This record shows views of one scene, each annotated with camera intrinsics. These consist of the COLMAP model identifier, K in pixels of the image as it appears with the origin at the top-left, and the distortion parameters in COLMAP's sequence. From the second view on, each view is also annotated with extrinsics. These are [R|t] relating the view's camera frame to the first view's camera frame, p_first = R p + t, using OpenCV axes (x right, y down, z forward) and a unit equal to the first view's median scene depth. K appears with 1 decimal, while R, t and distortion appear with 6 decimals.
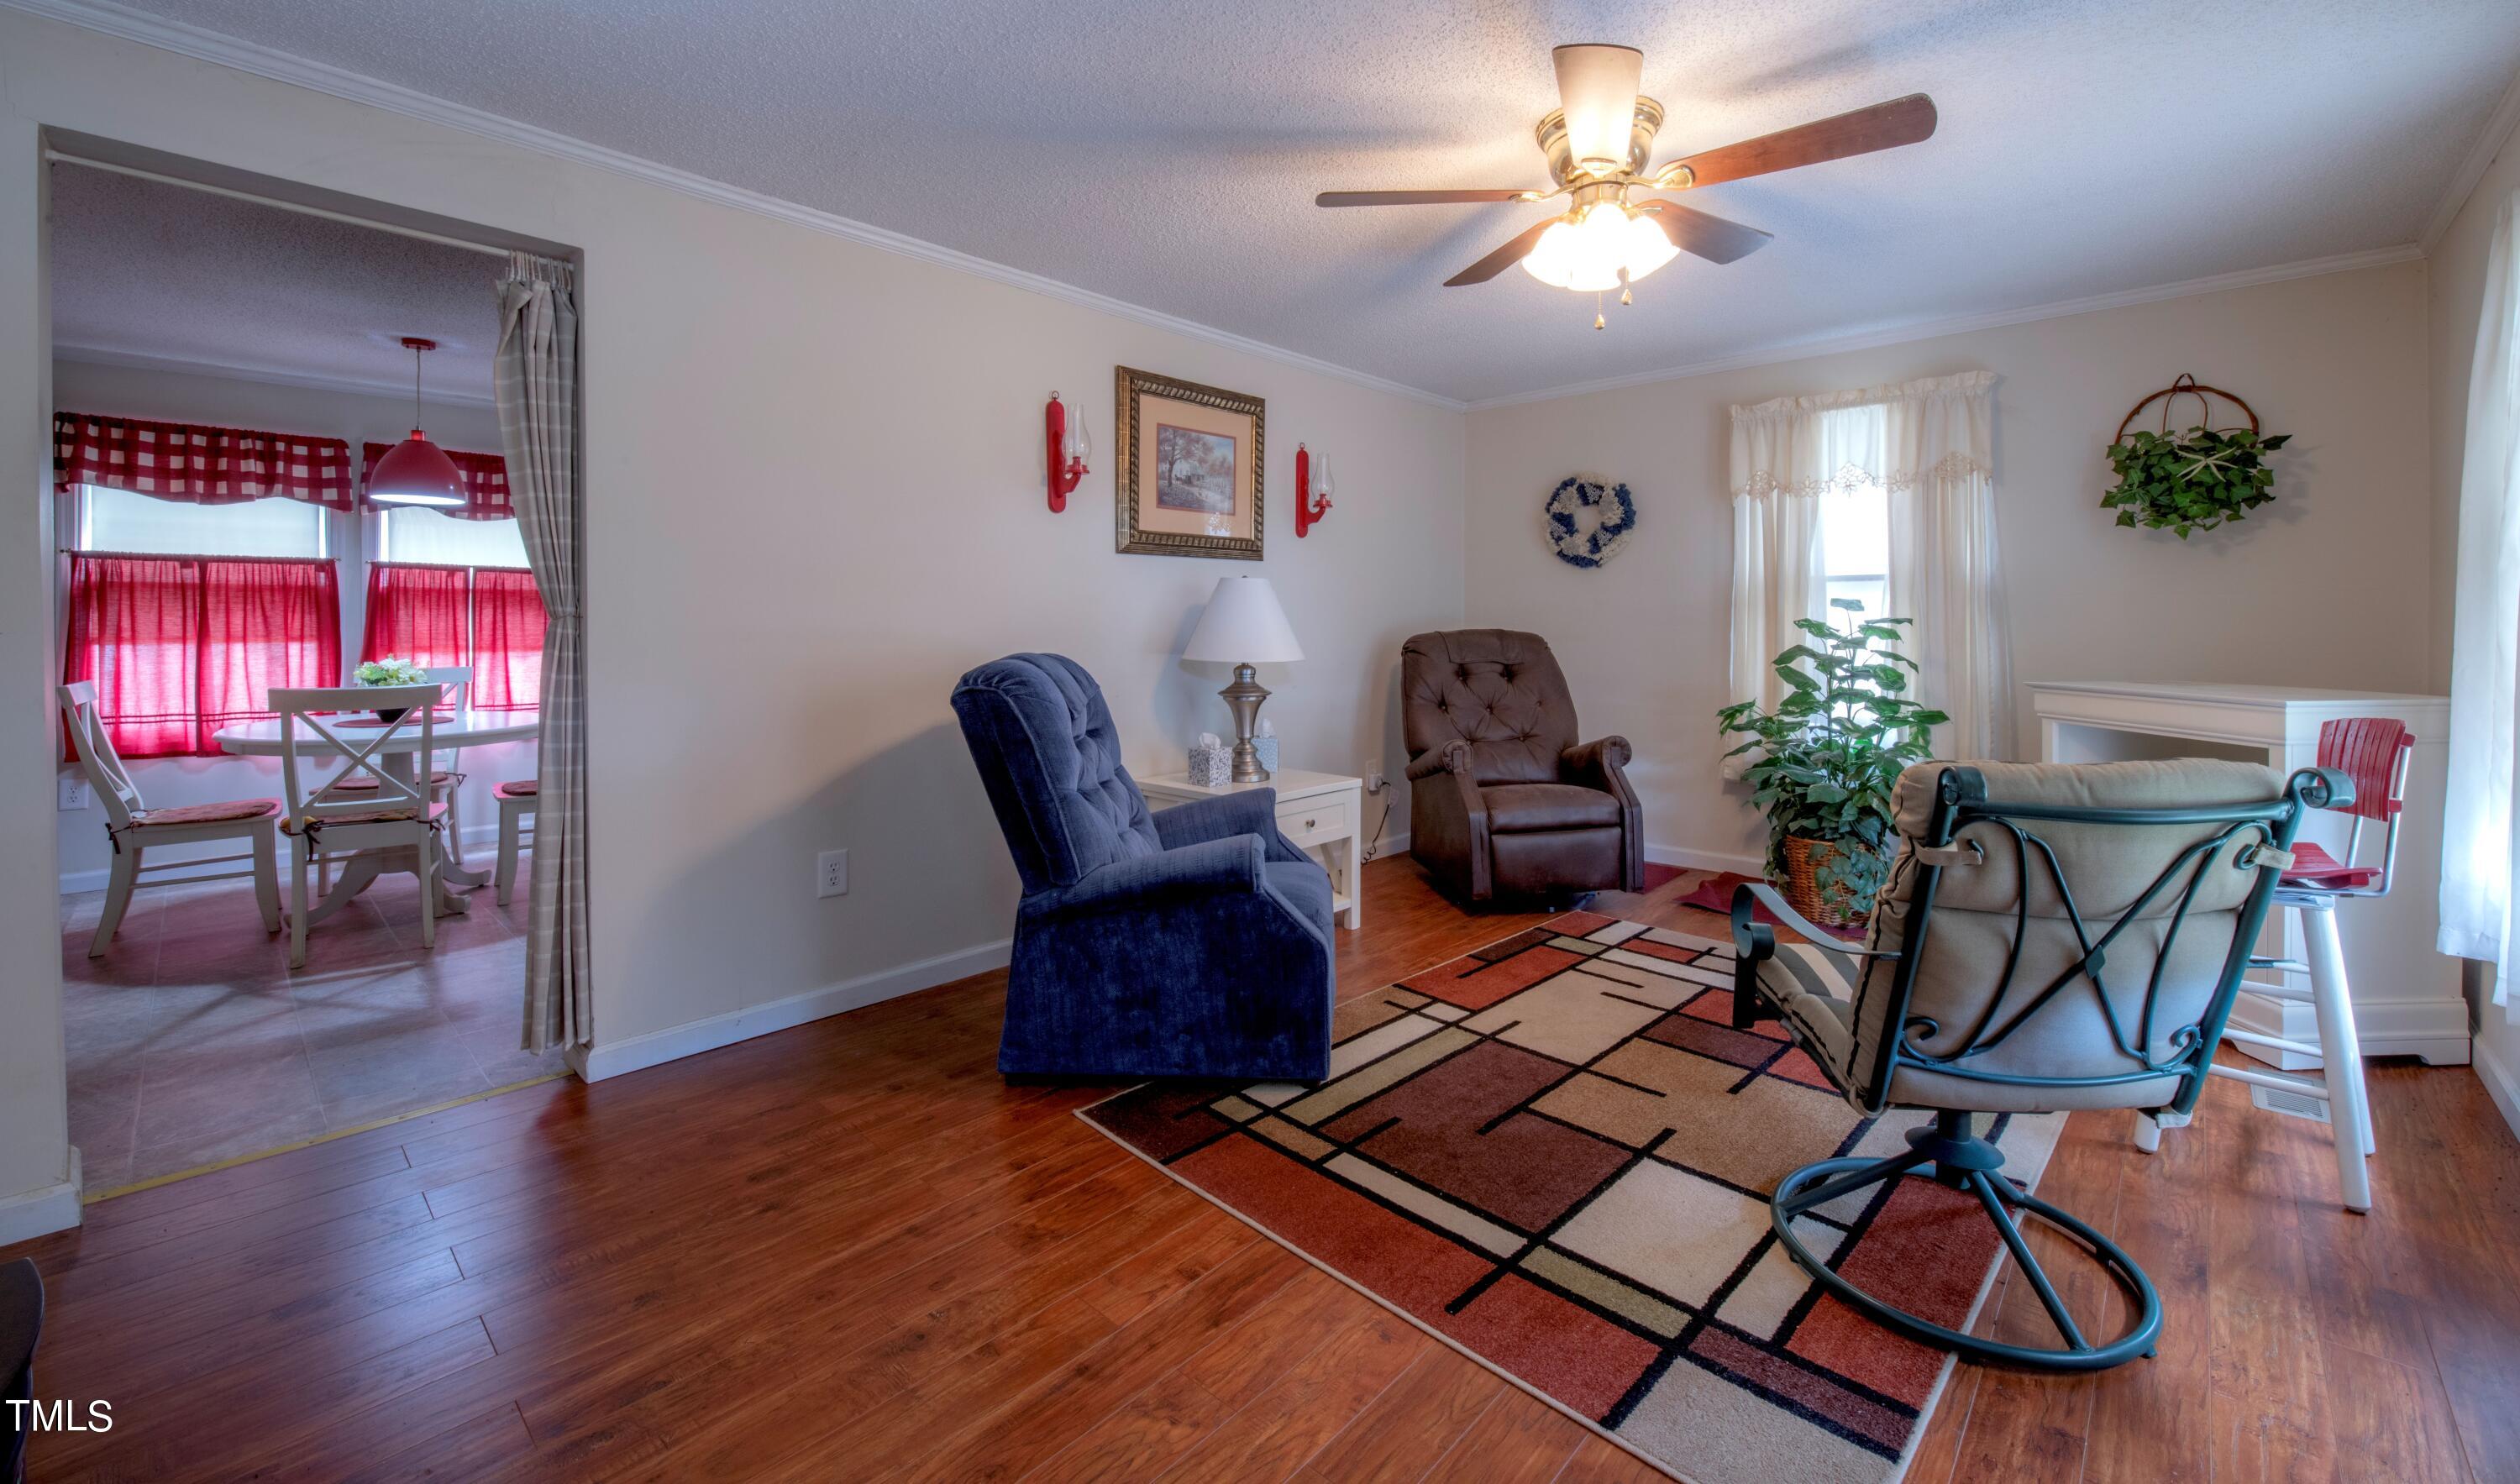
lens RADIAL K [[1036.5, 0, 1321.4], [0, 1036.5, 648.8], [0, 0, 1]] dist [-0.002122, -0.000160]
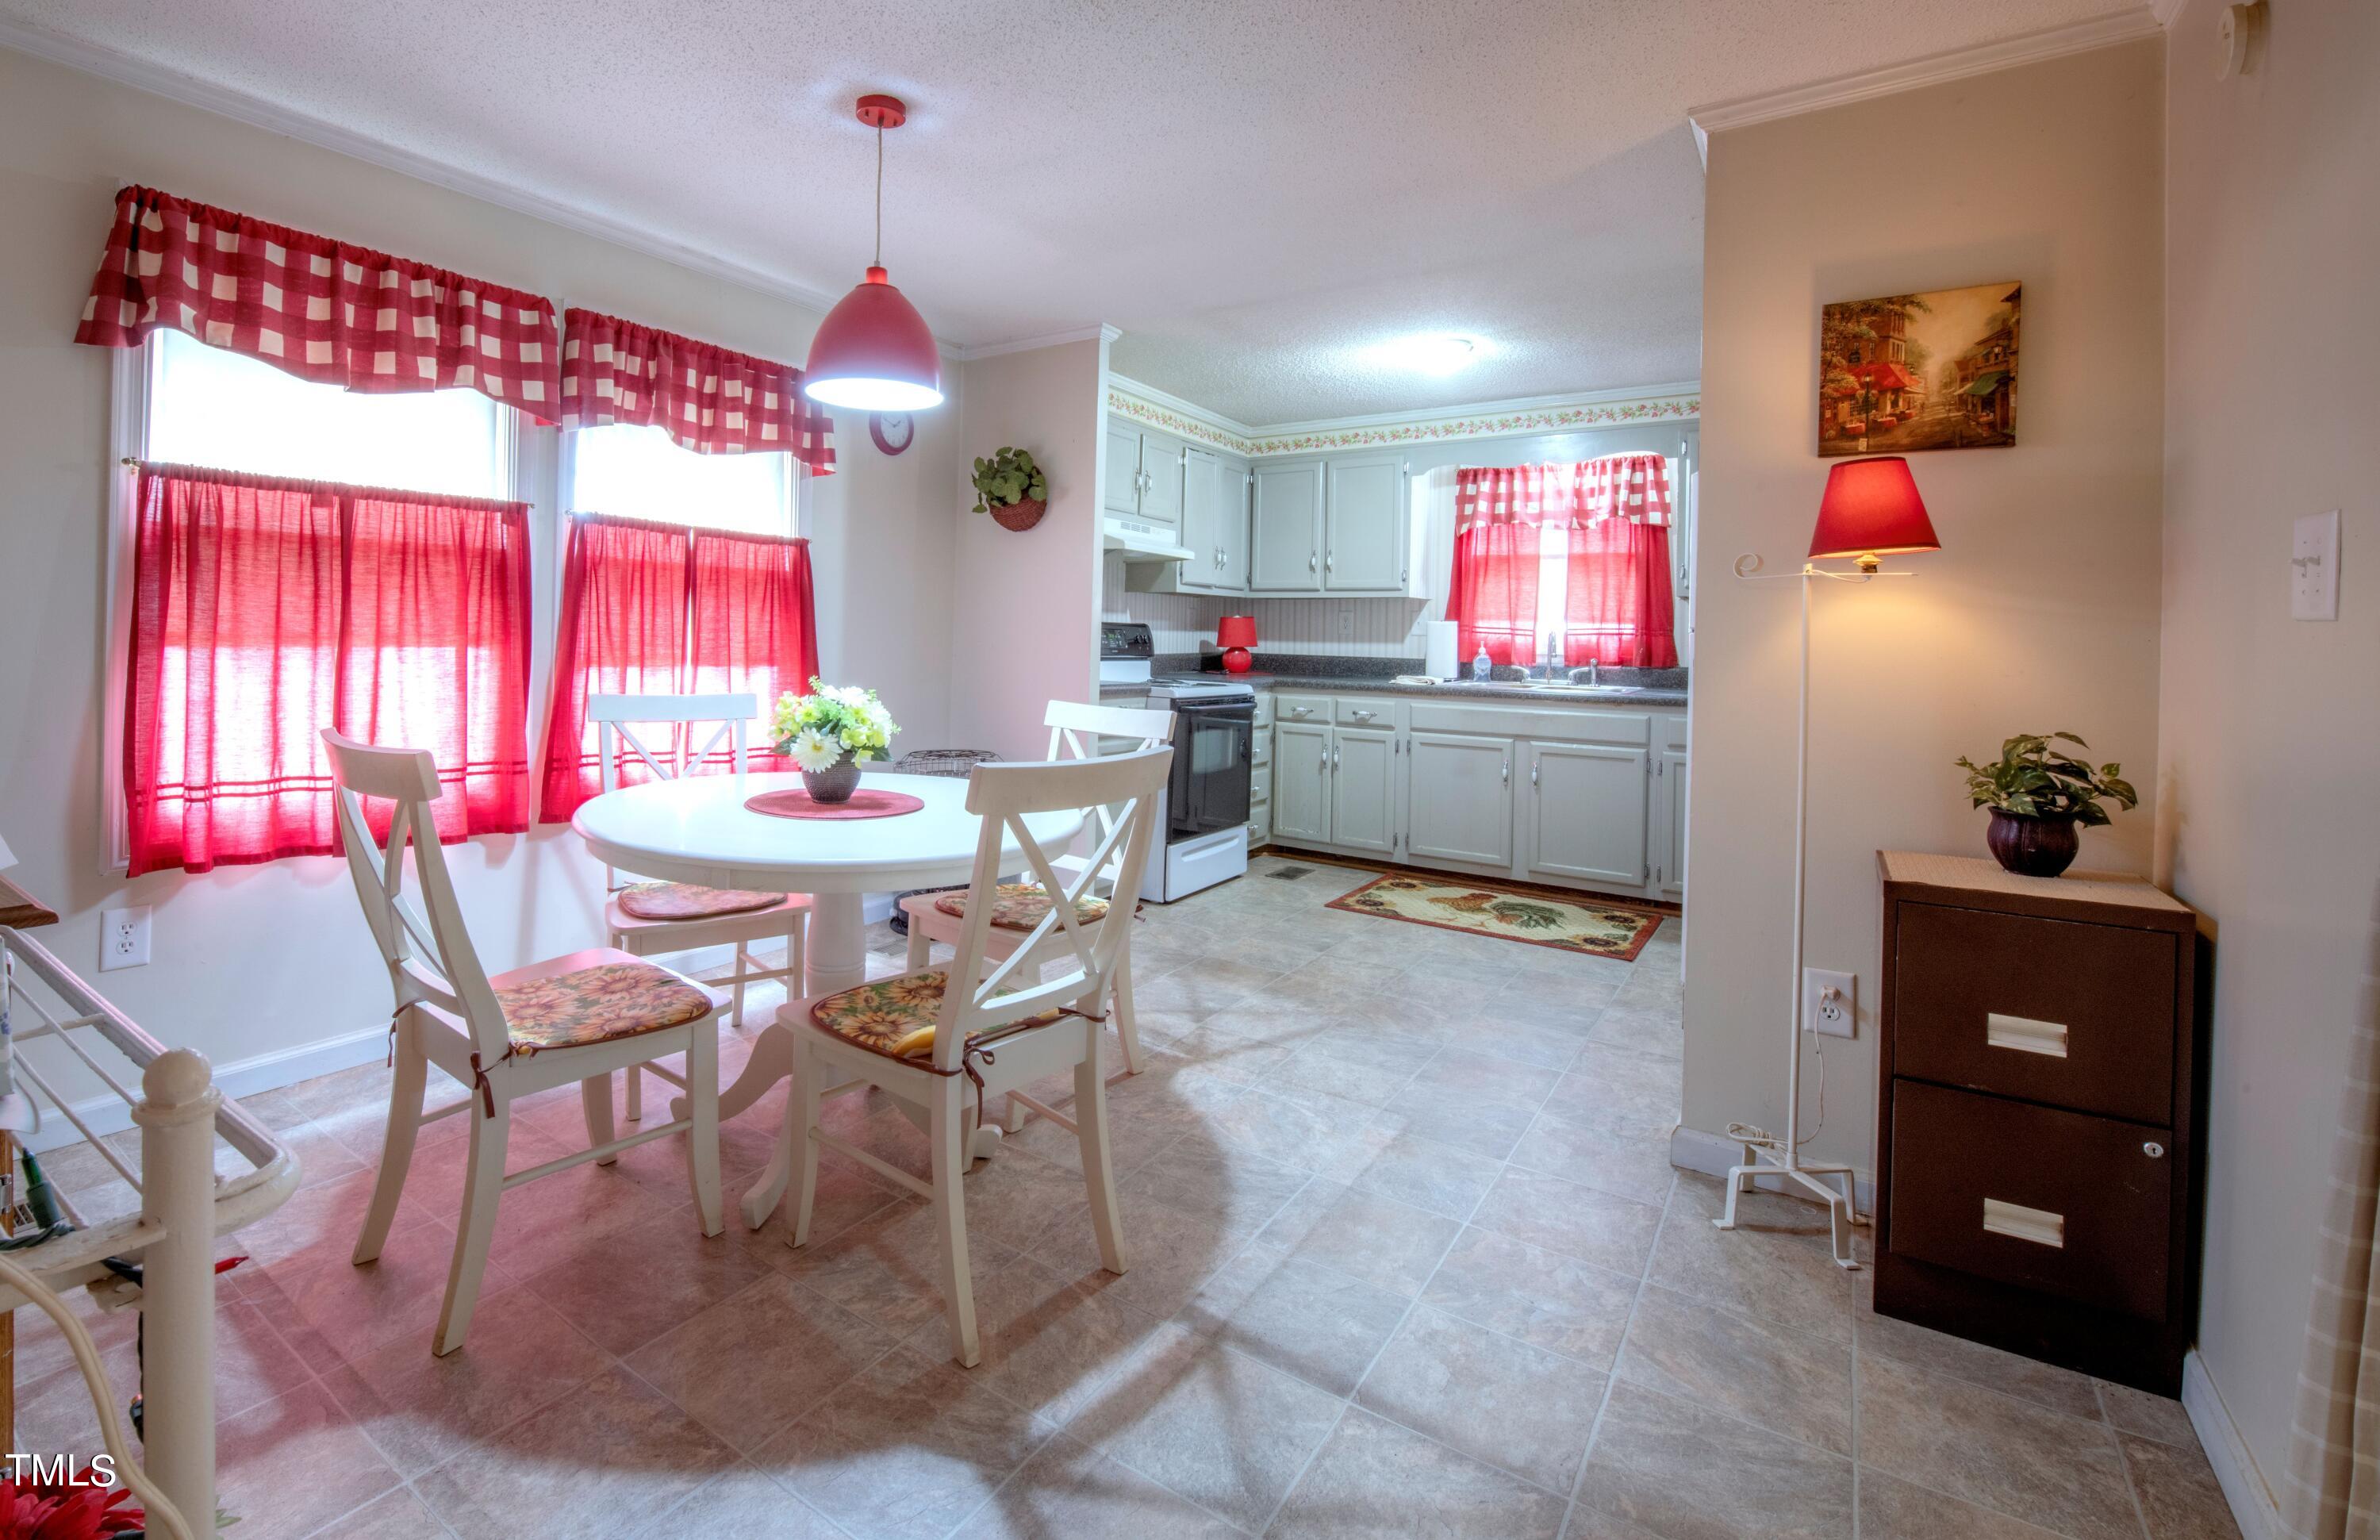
lens RADIAL K [[1064.8, 0, 1086.6], [0, 1064.8, 656.2], [0, 0, 1]] dist [0.001398, 0.000157]
pose [[0.991710, 0.020005, 0.126933, -0.765934], [-0.019404, 0.999794, -0.005967, -0.004394], [-0.127026, 0.003454, 0.991893, 0.394335]]
